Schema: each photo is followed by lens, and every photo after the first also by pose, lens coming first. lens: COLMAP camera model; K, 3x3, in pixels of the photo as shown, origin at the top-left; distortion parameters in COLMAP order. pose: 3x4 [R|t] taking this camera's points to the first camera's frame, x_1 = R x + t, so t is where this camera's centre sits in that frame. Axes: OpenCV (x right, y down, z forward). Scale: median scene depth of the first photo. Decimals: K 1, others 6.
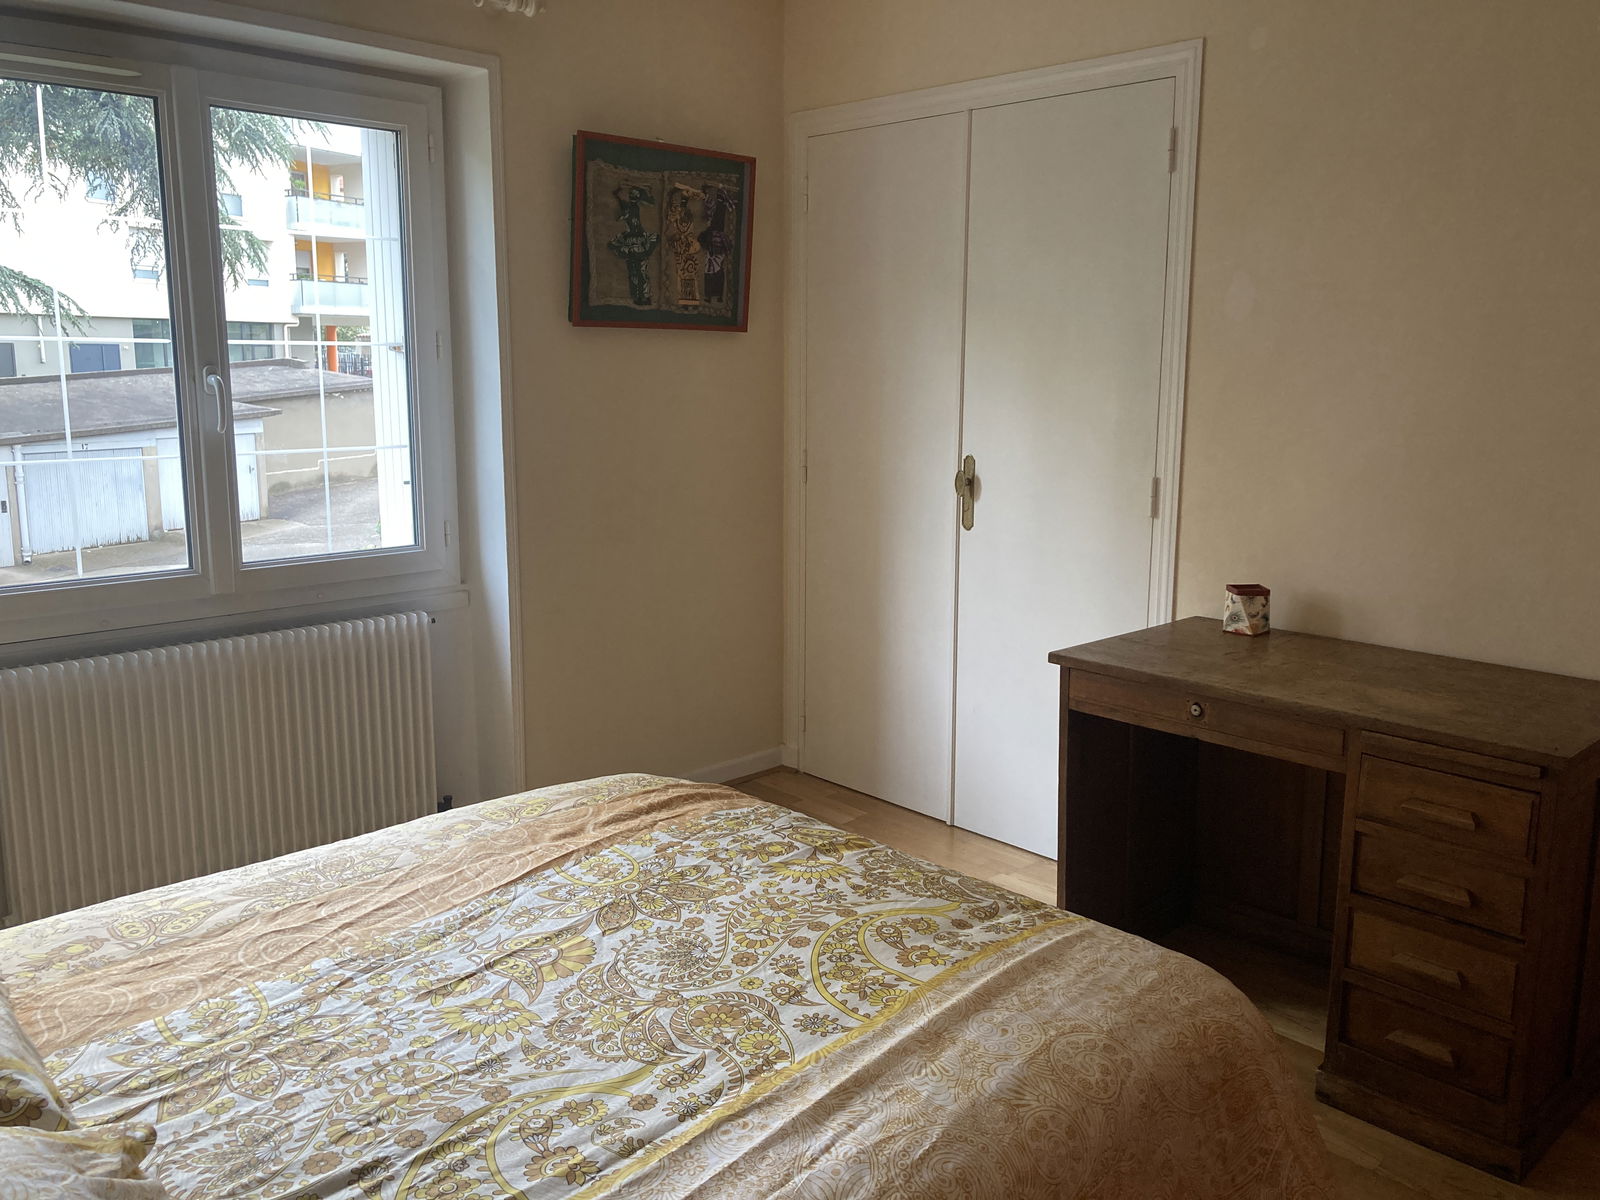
lens RADIAL K [[1331.0, 0, 808.2], [0, 1331.0, 590.3], [0, 0, 1]] dist [0.013028, 0.010483]
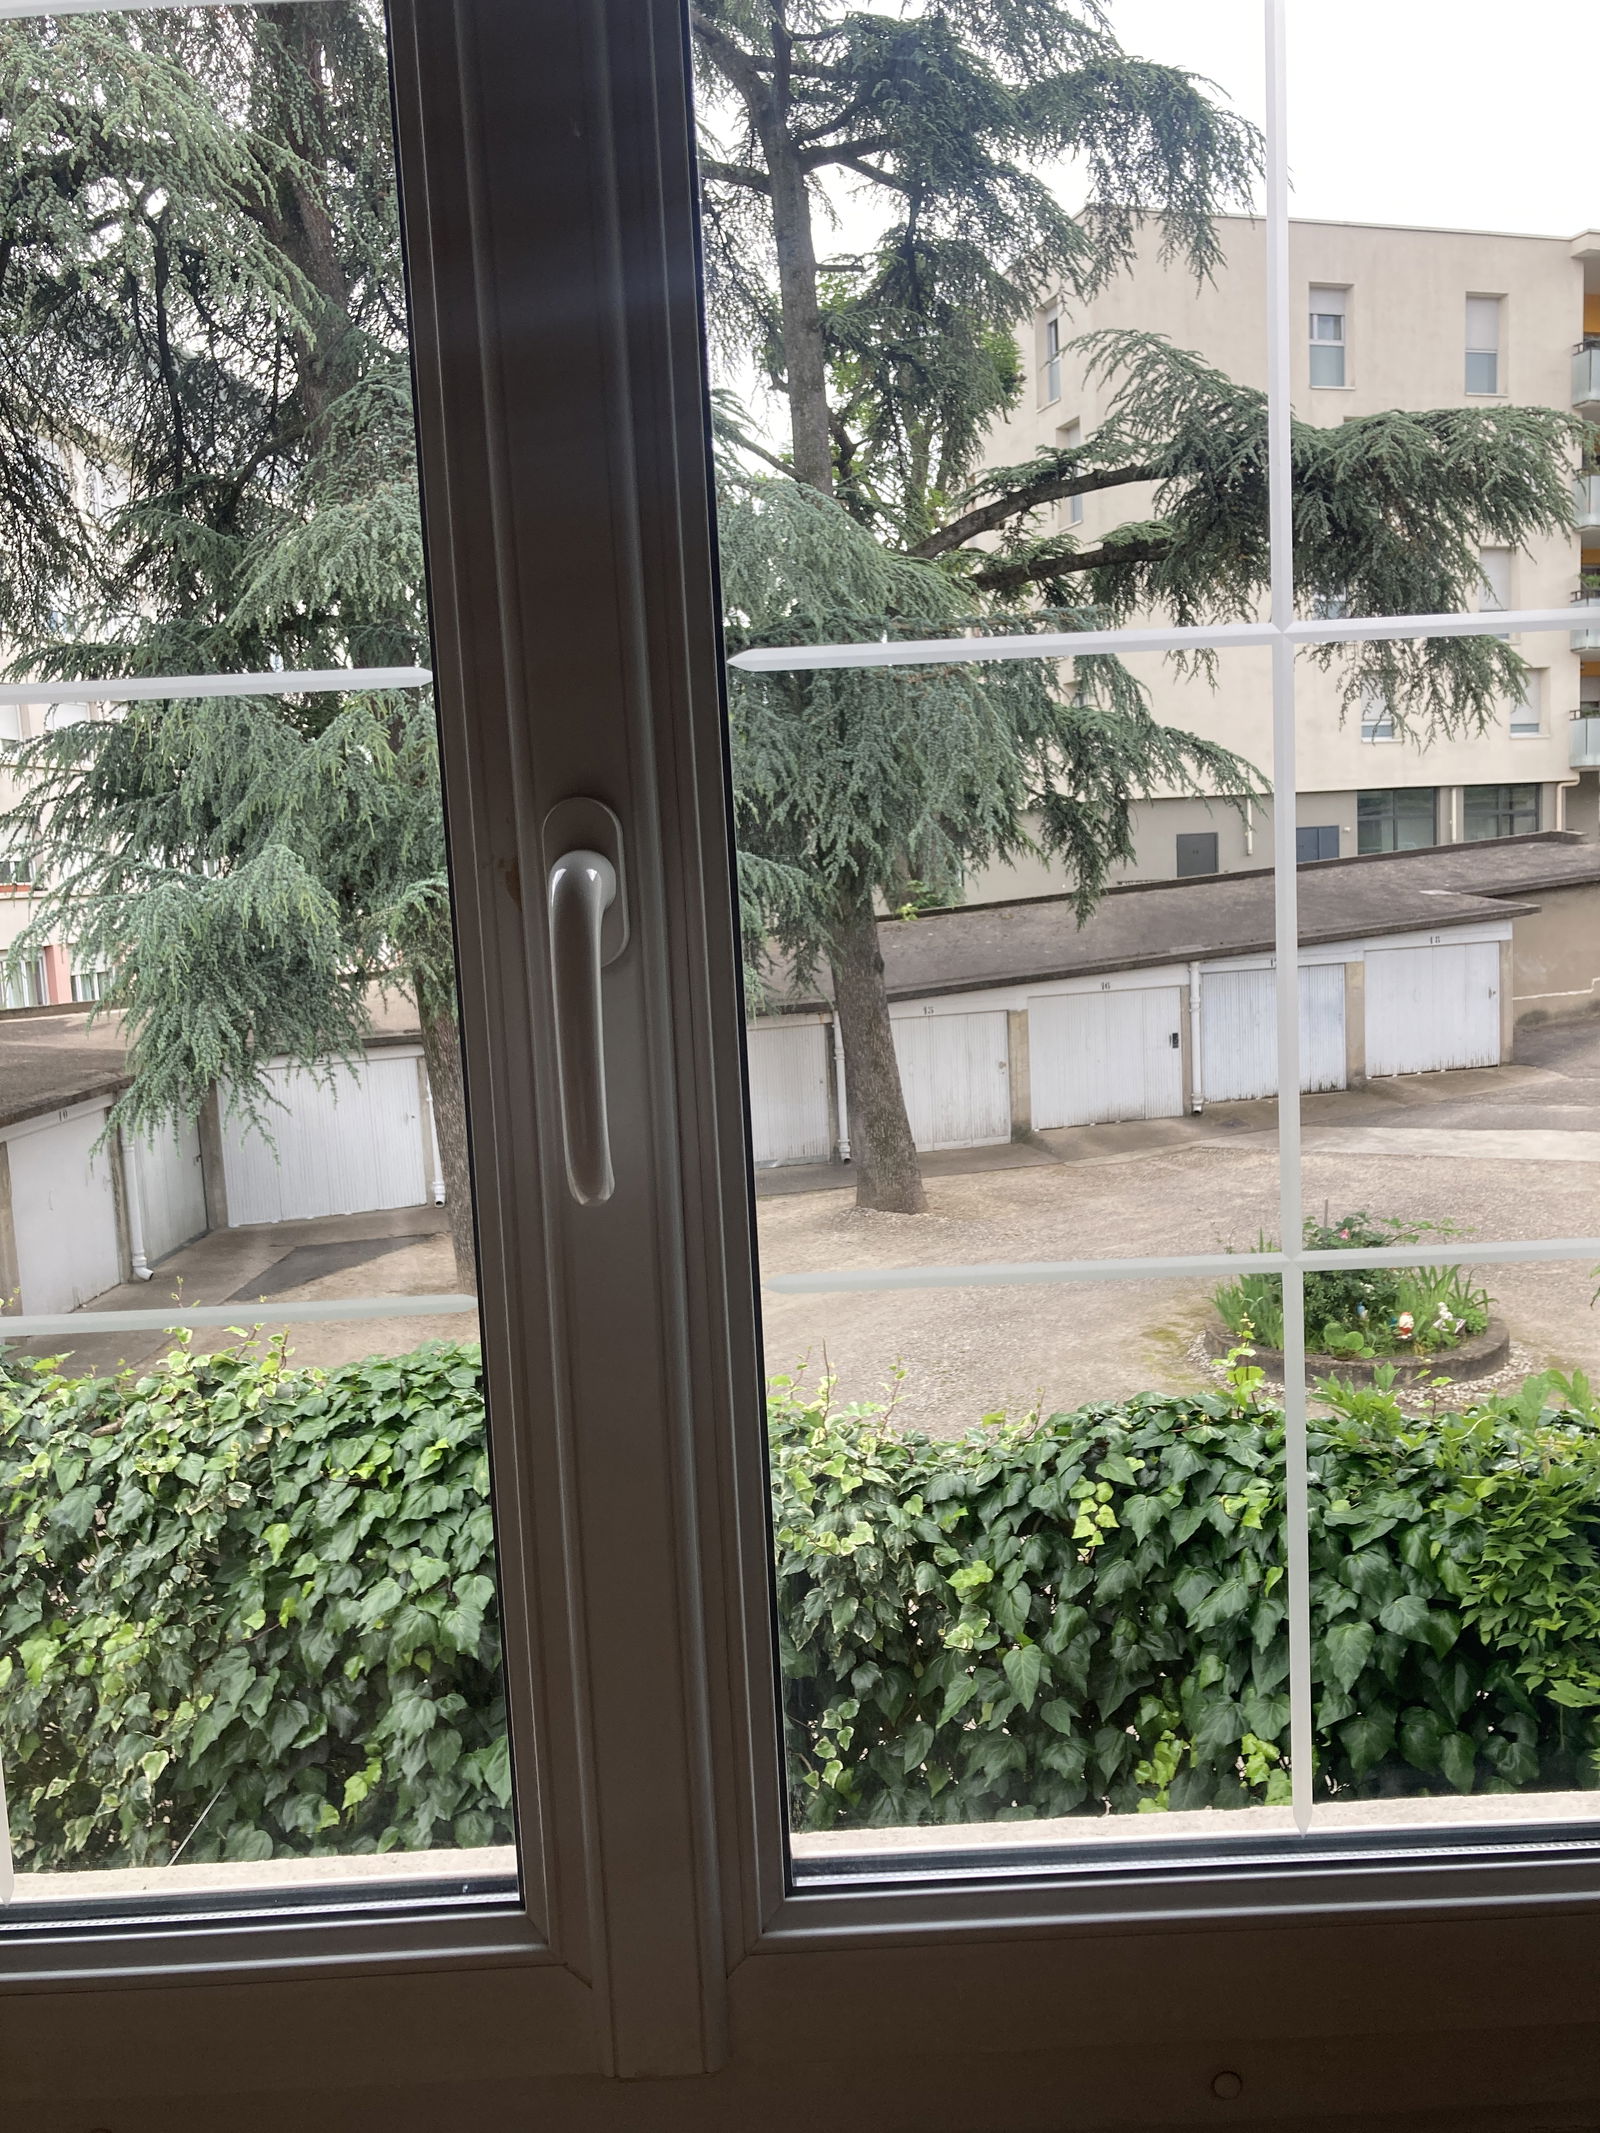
lens RADIAL K [[1774.4, 0, 815.3], [0, 1774.4, 1068.0], [0, 0, 1]] dist [0.013028, 0.010483]
pose [[0.720253, 0.039262, -0.692600, -0.032263], [-0.068161, 0.997571, -0.014333, -0.016052], [0.690355, 0.057532, 0.721180, 0.103390]]
